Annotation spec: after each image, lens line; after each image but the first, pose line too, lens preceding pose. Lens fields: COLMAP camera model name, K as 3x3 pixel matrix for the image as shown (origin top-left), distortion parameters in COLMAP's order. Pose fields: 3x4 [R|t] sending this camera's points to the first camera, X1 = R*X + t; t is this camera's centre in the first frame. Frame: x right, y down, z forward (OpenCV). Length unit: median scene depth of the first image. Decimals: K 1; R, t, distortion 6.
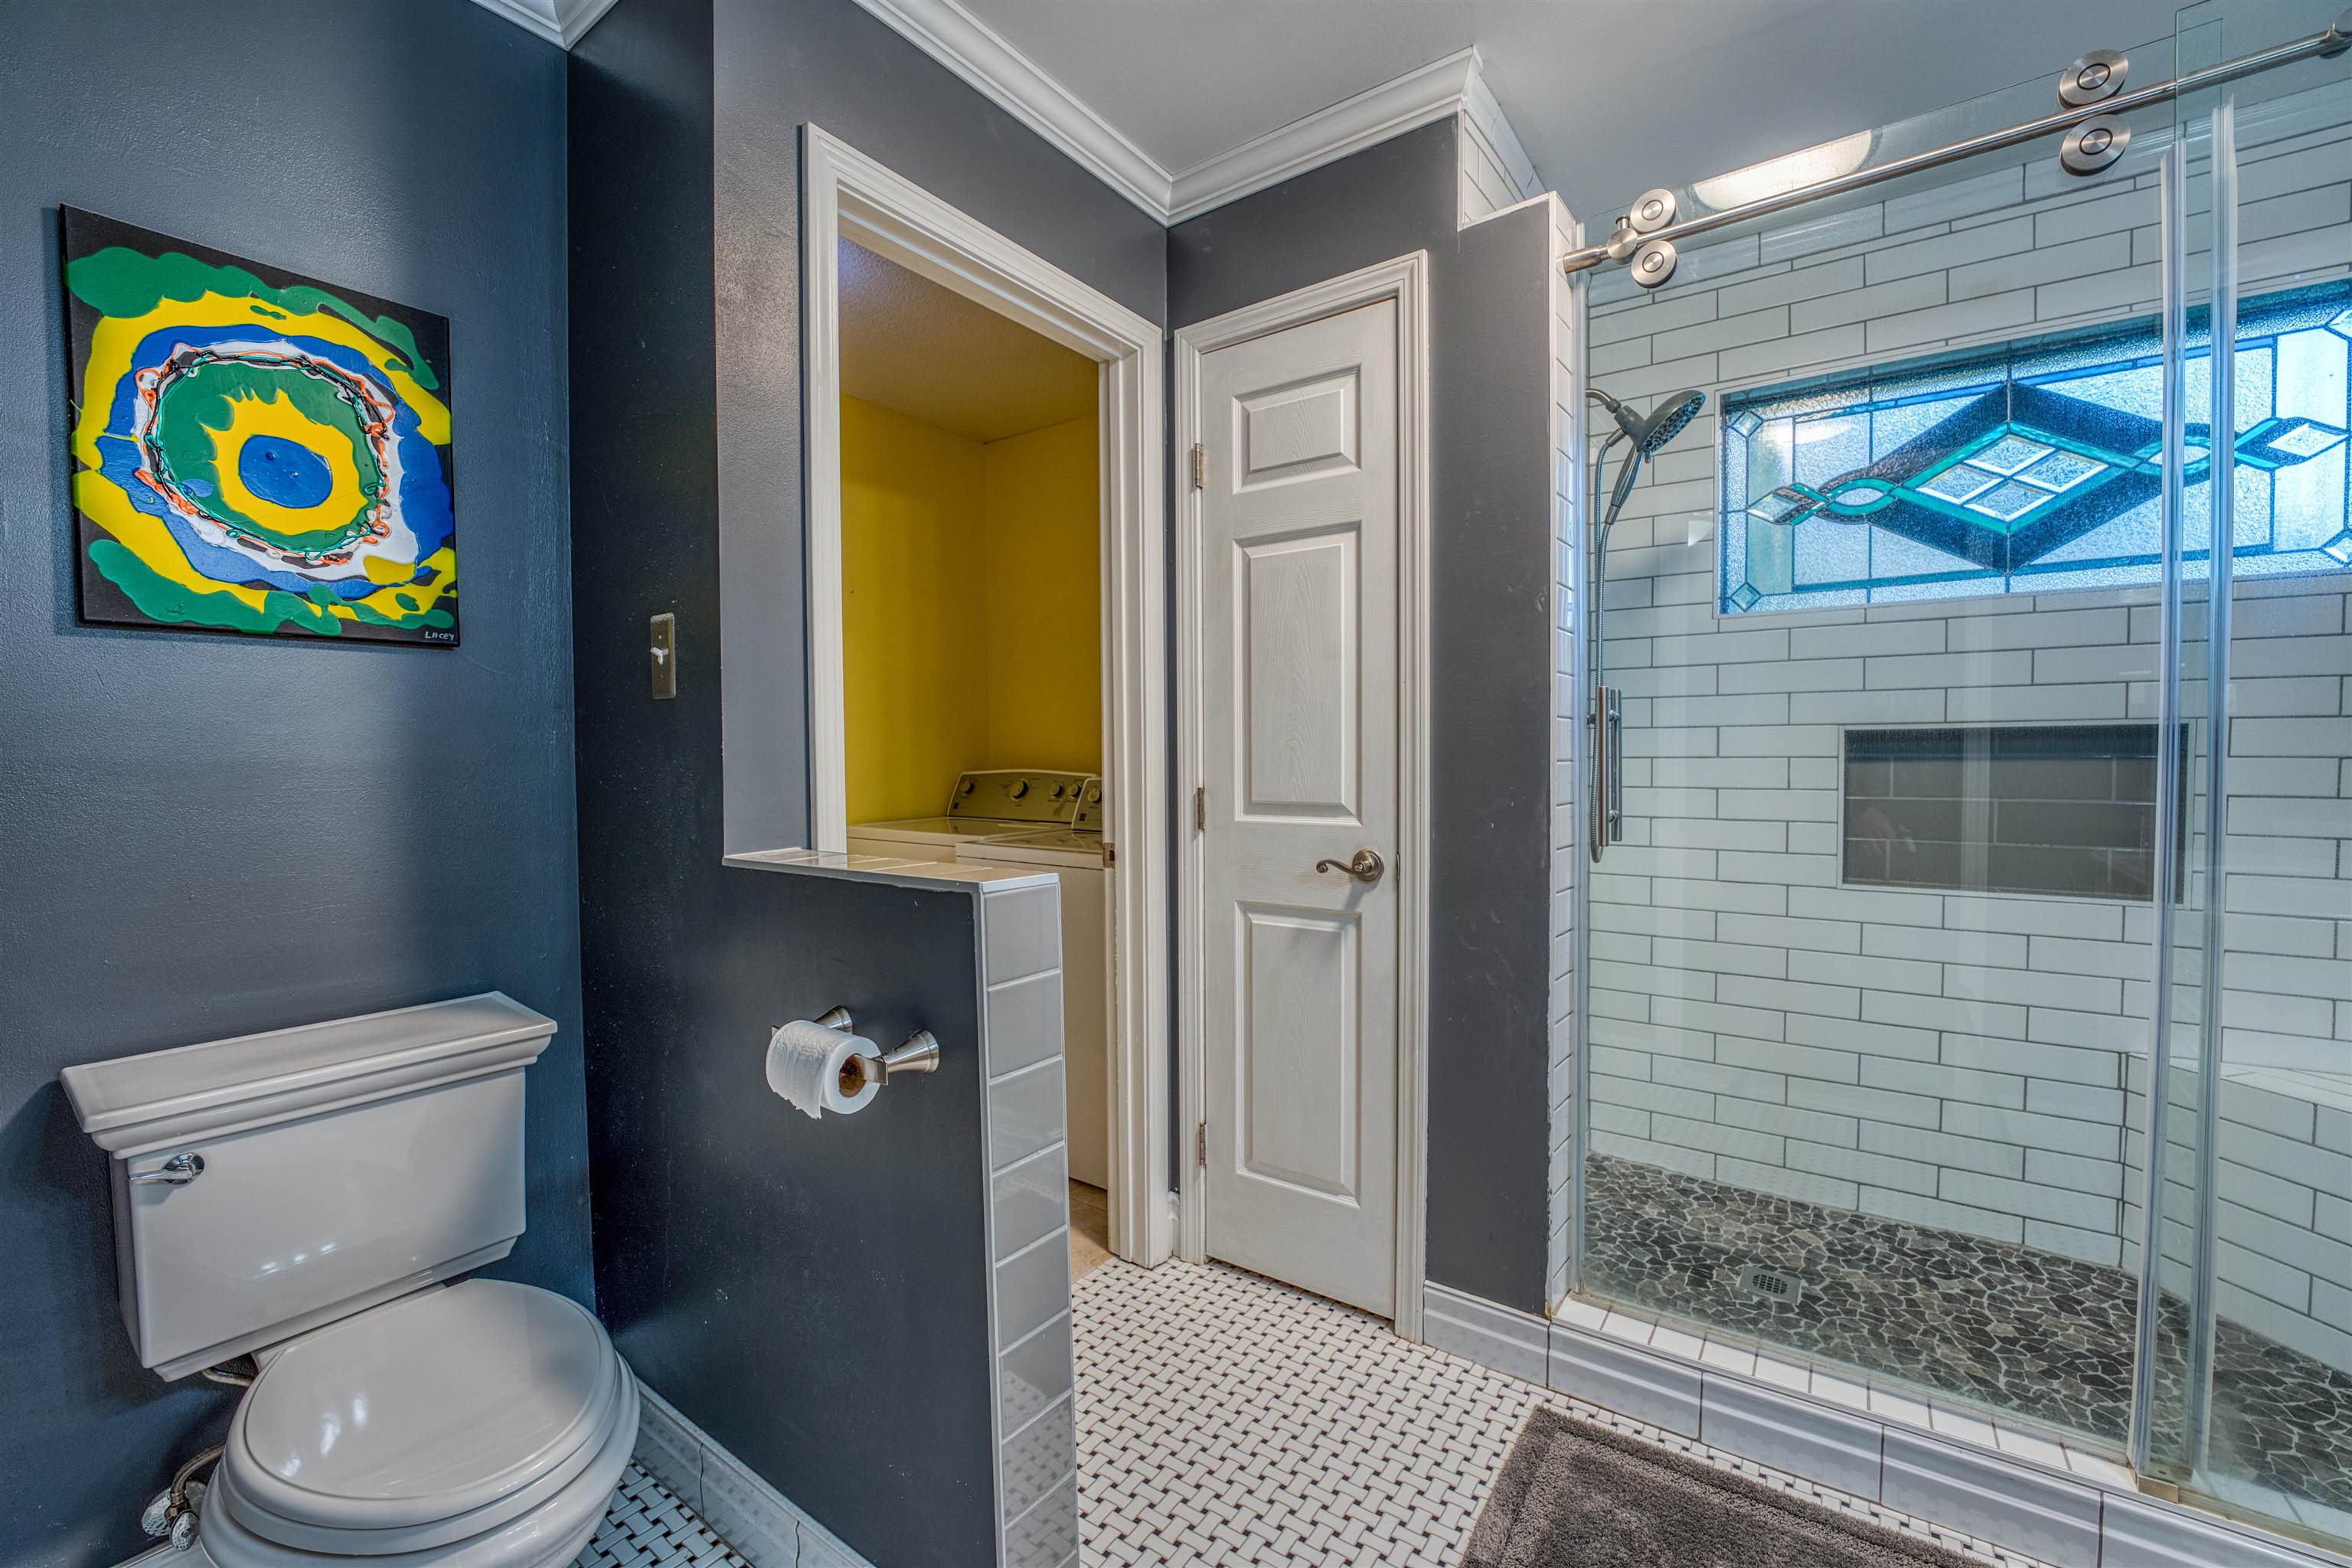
lens RADIAL K [[950.2, 0, 1176.0], [0, 950.2, 784.0], [0, 0, 1]] dist [-0.023463, 0.000853]
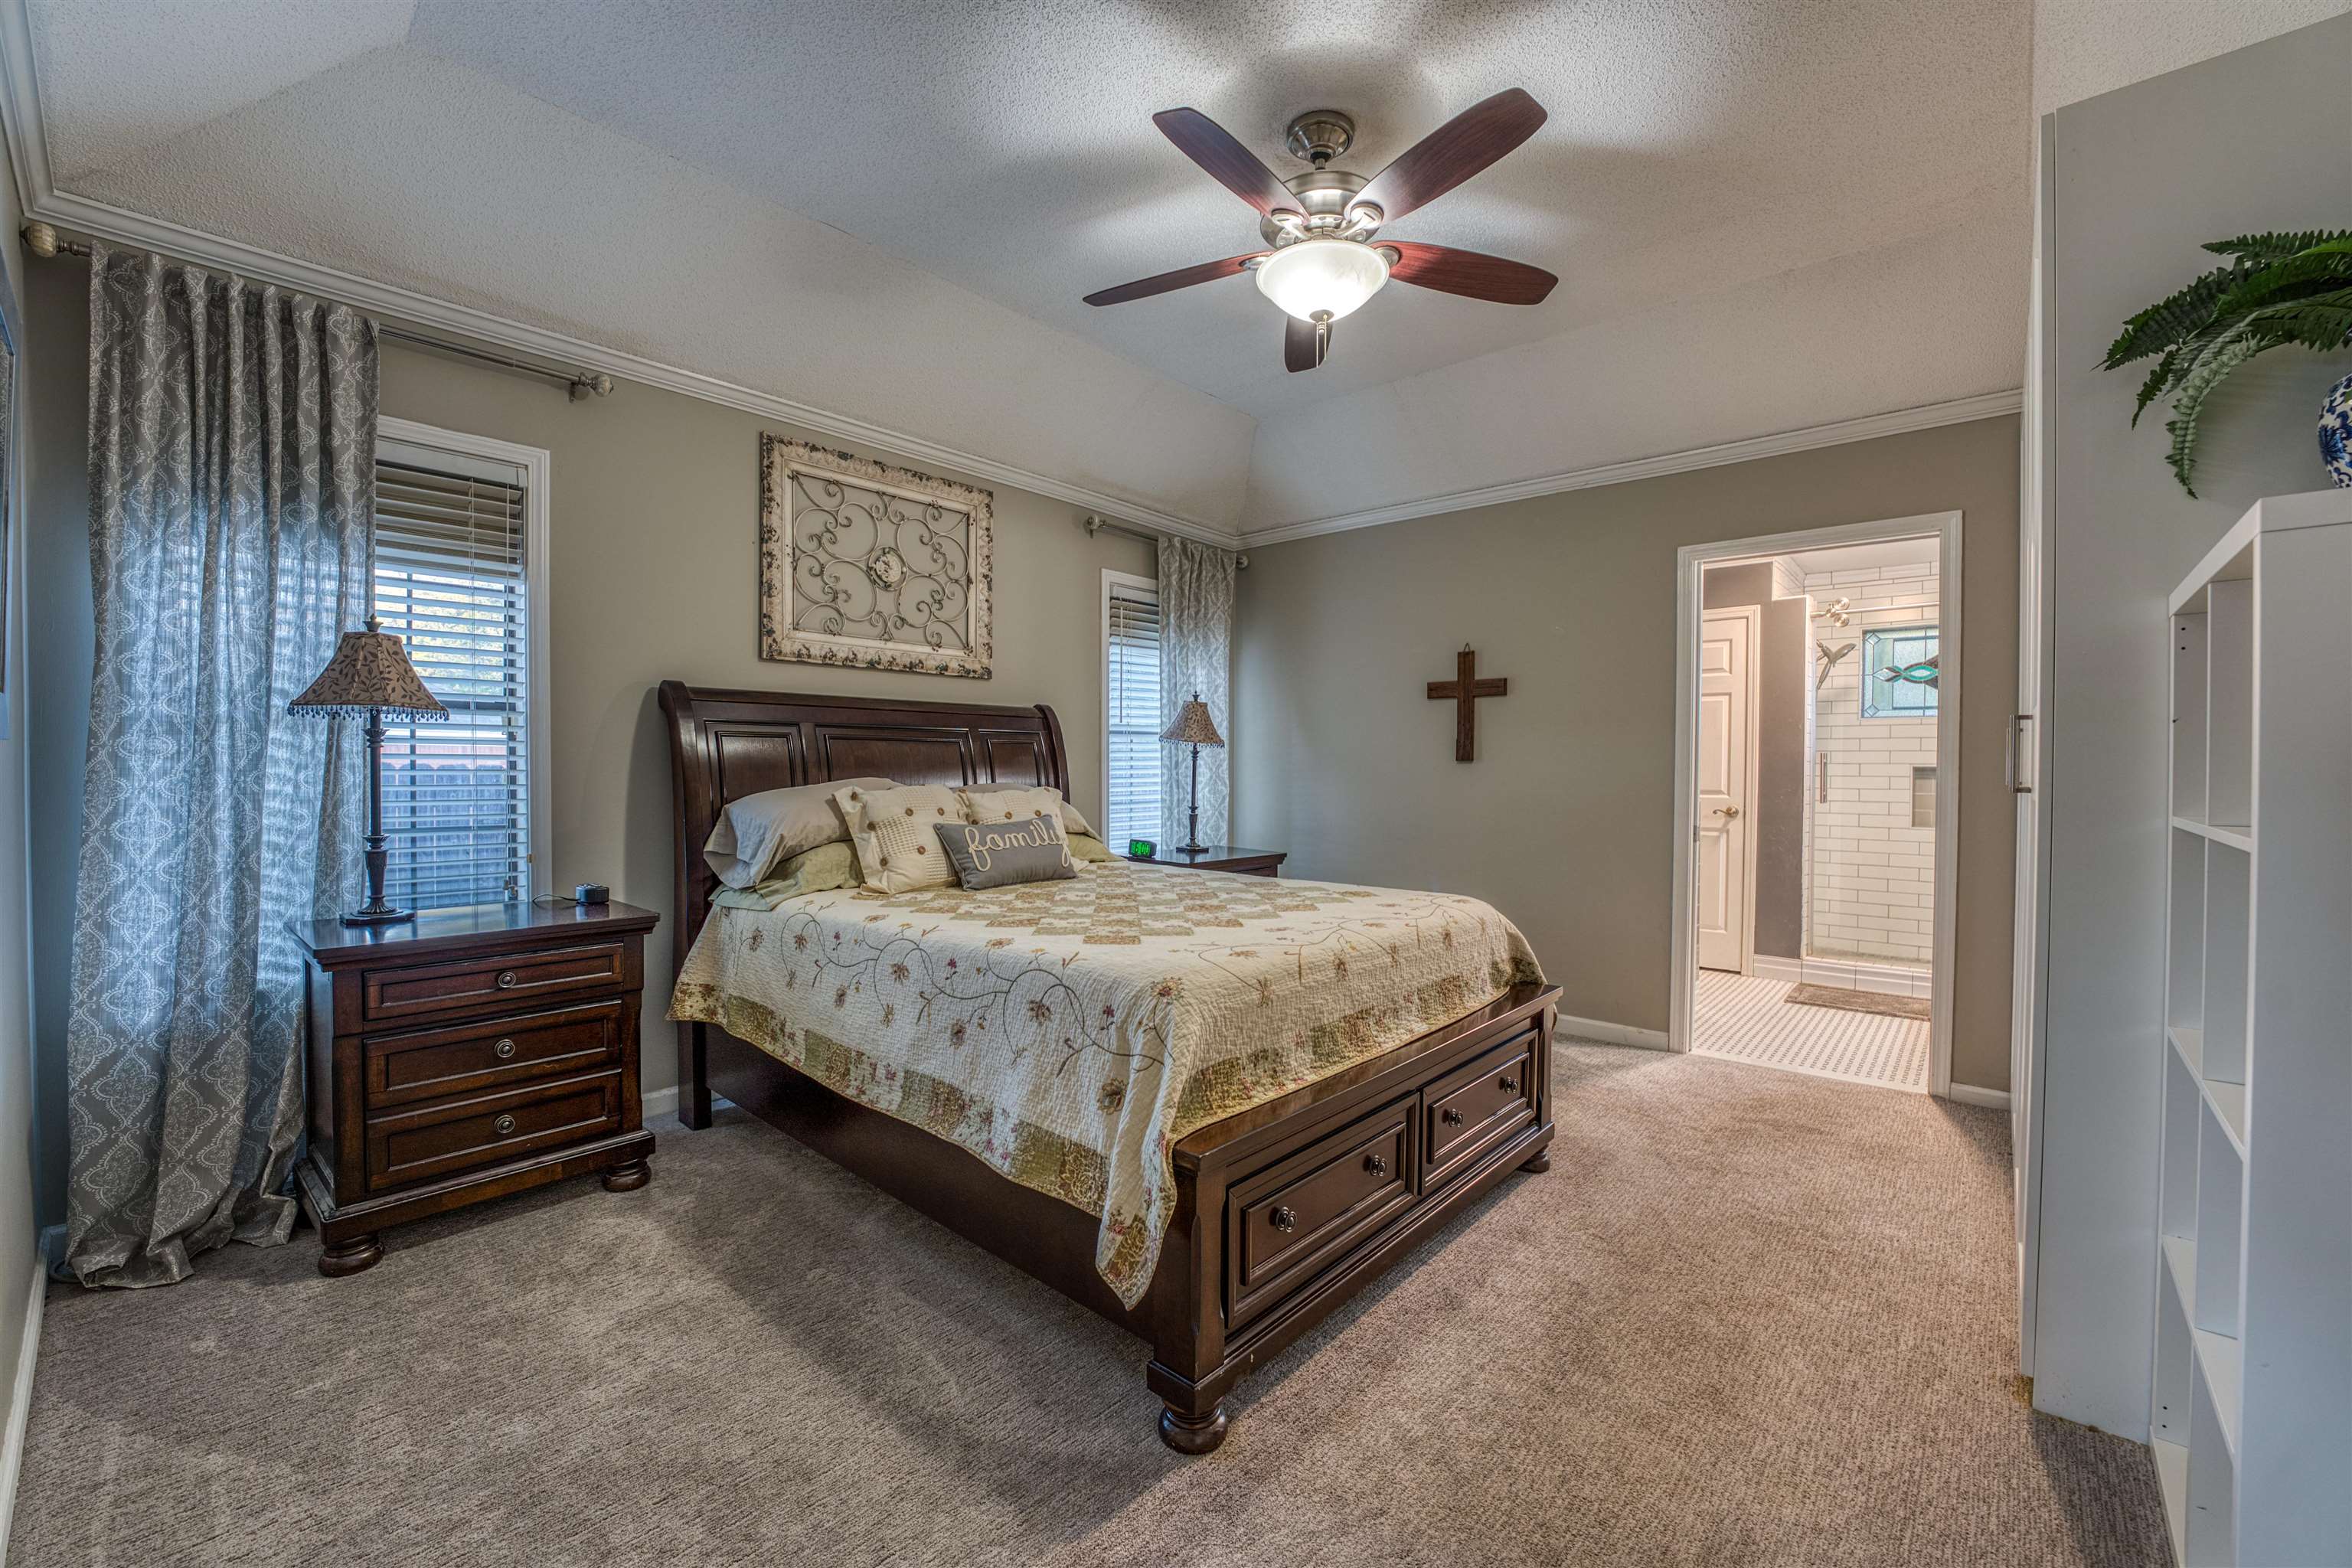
lens RADIAL K [[950.2, 0, 1176.0], [0, 950.2, 784.0], [0, 0, 1]] dist [-0.023463, 0.000853]
pose [[0.994830, 0.015377, -0.100383, -1.051831], [-0.016818, 0.999767, -0.013520, 0.060787], [0.100152, 0.015138, 0.994857, -1.780478]]
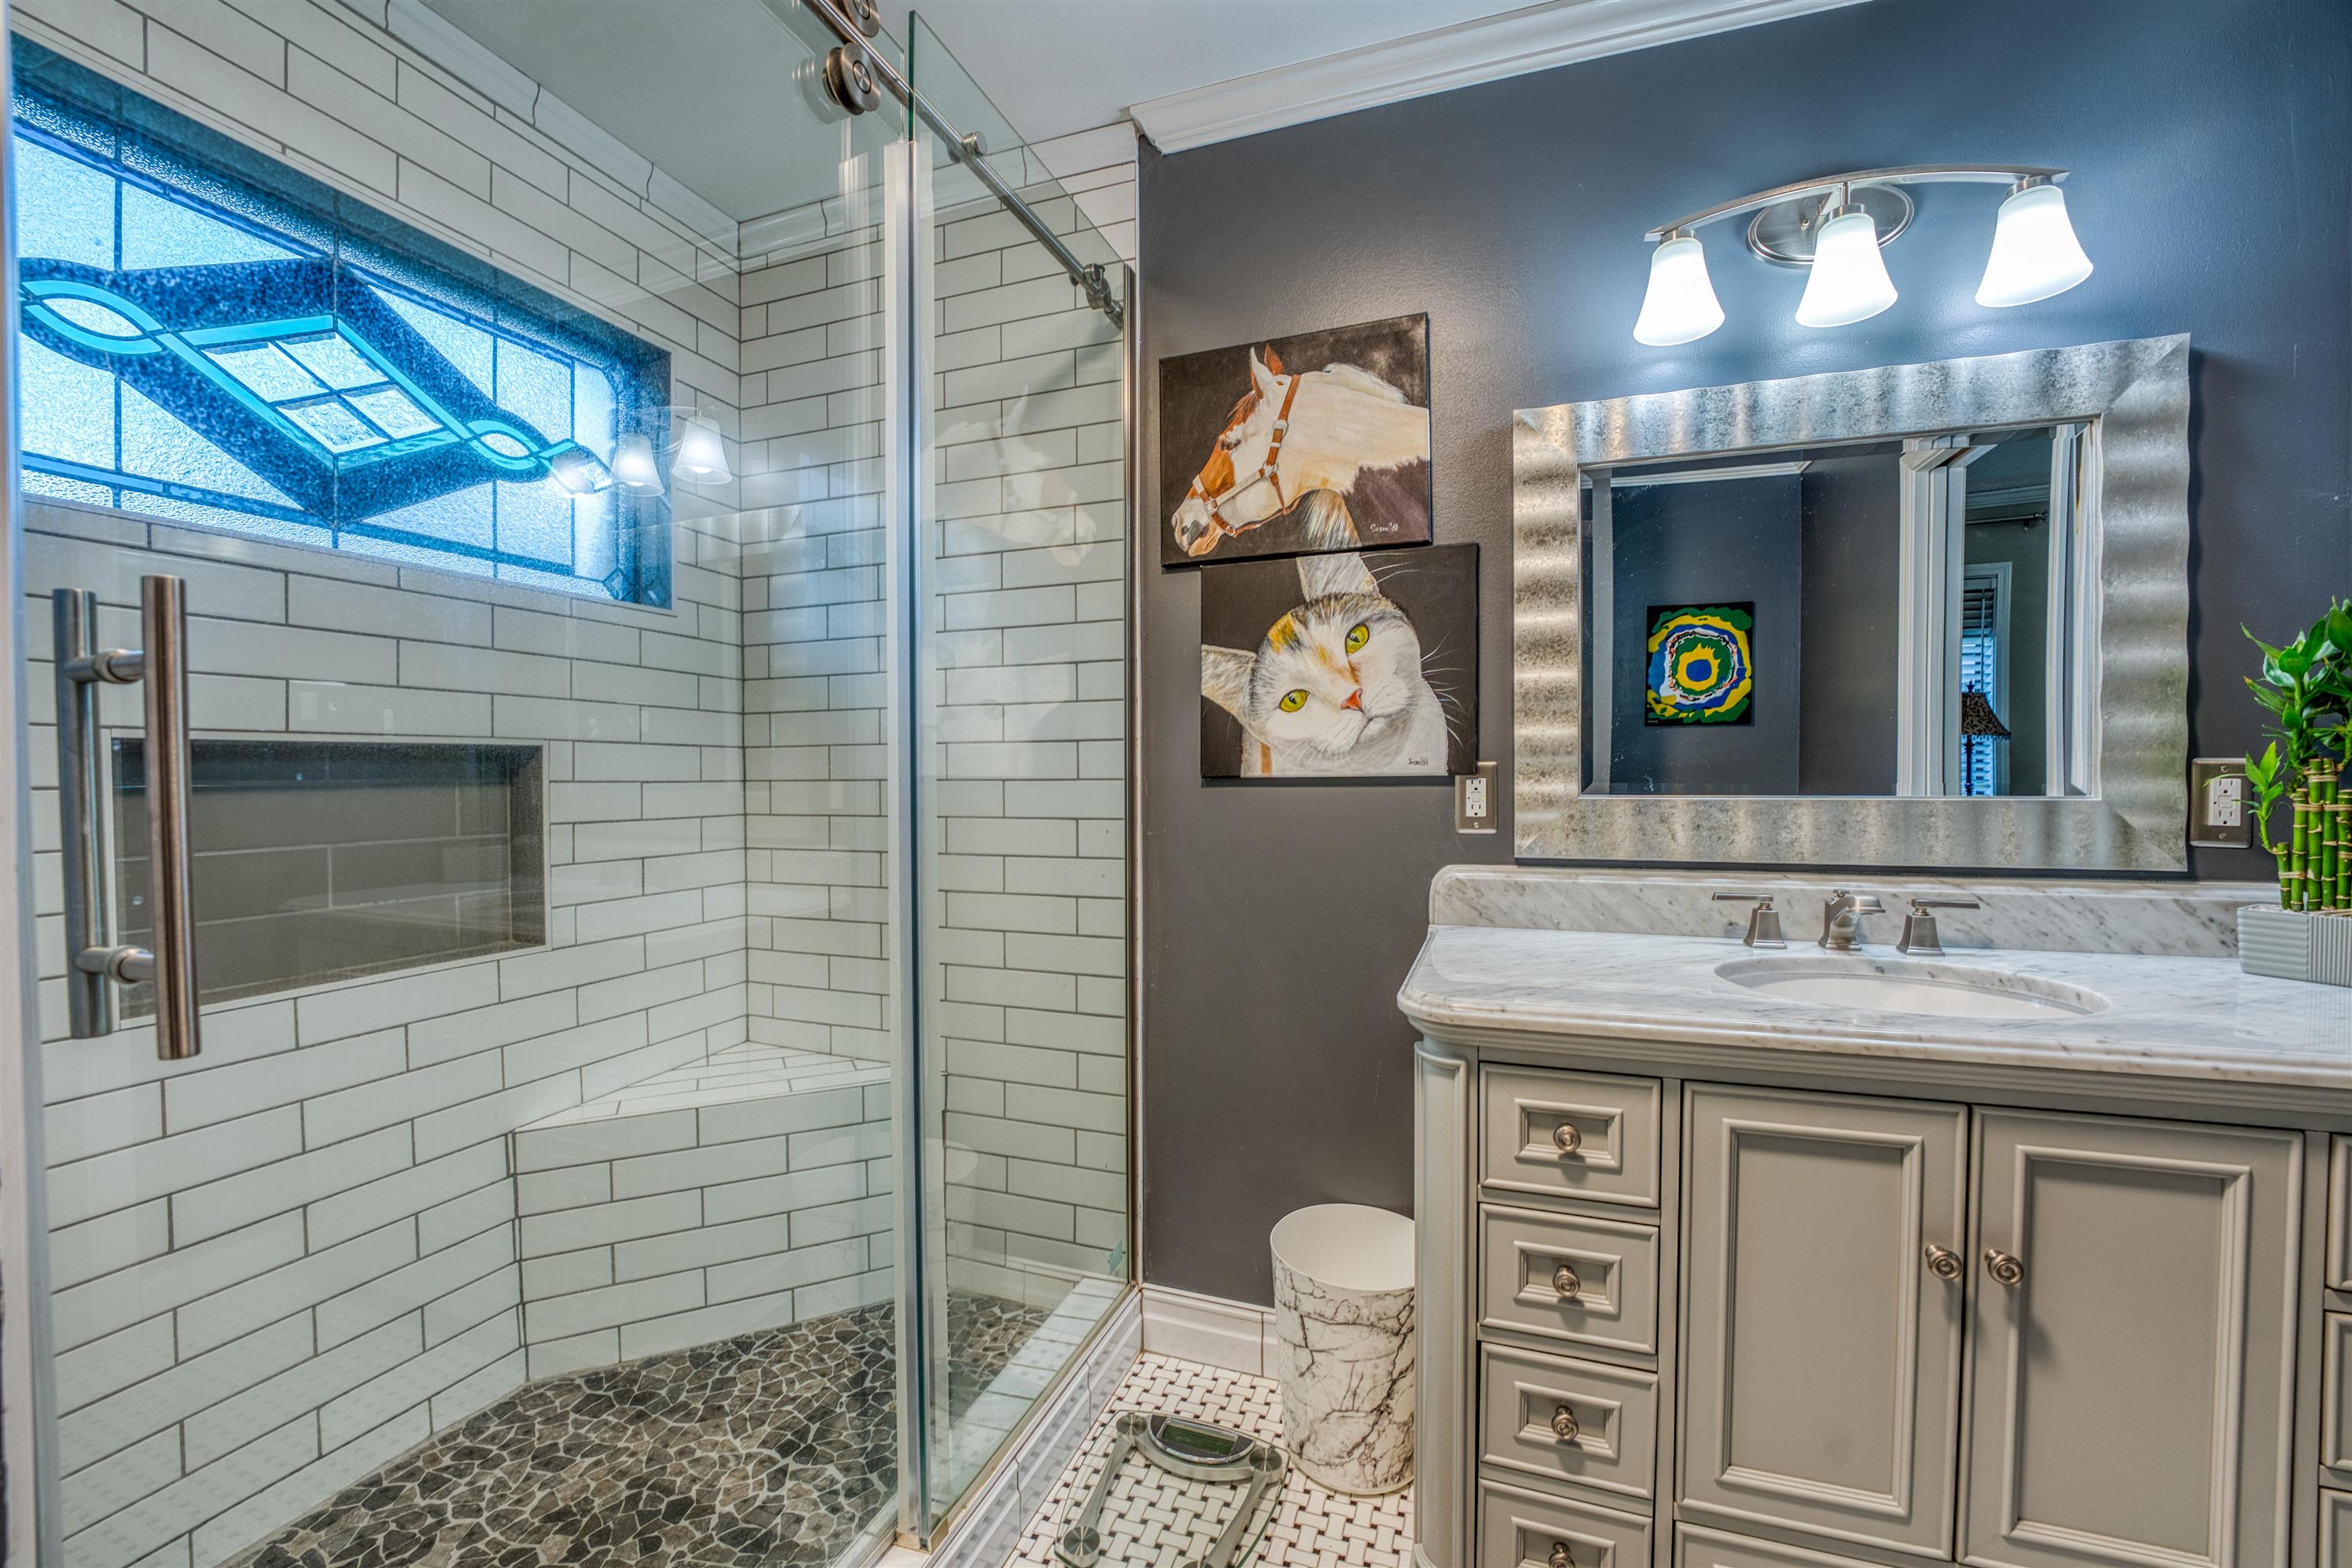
lens RADIAL K [[950.2, 0, 1176.0], [0, 950.2, 784.0], [0, 0, 1]] dist [-0.023463, 0.000853]
pose [[-0.271161, -0.005147, 0.962520, 0.034862], [0.032978, 0.999349, 0.014634, -0.018667], [-0.961969, 0.035710, -0.270815, 0.610461]]
